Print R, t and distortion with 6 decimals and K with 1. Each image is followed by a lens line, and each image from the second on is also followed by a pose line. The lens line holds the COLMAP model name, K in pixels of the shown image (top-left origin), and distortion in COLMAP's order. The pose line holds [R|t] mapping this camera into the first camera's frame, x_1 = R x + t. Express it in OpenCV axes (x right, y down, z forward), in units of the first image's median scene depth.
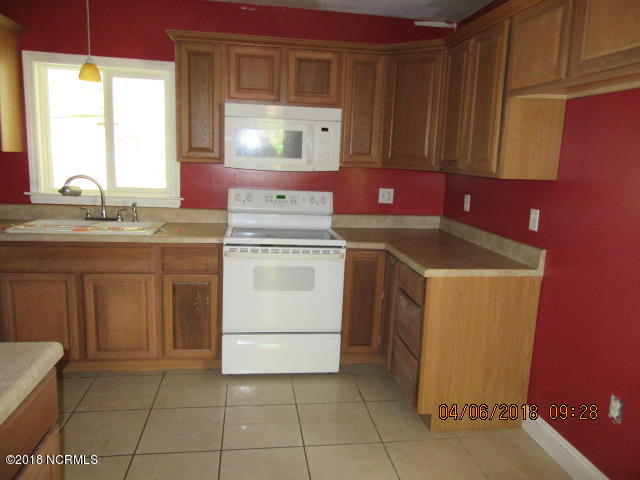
lens RADIAL K [[473.8, 0, 320.0], [0, 473.8, 240.0], [0, 0, 1]] dist [-0.001470, -0.003145]
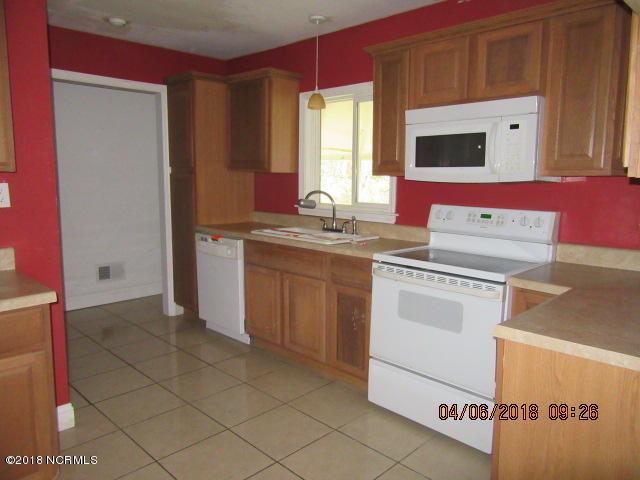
lens RADIAL K [[473.8, 0, 320.0], [0, 473.8, 240.0], [0, 0, 1]] dist [-0.001470, -0.003145]
pose [[0.602996, 0.071943, -0.794494, 0.426750], [-0.122840, 0.992421, -0.003366, -0.013707], [0.788230, 0.099625, 0.607263, 0.311509]]
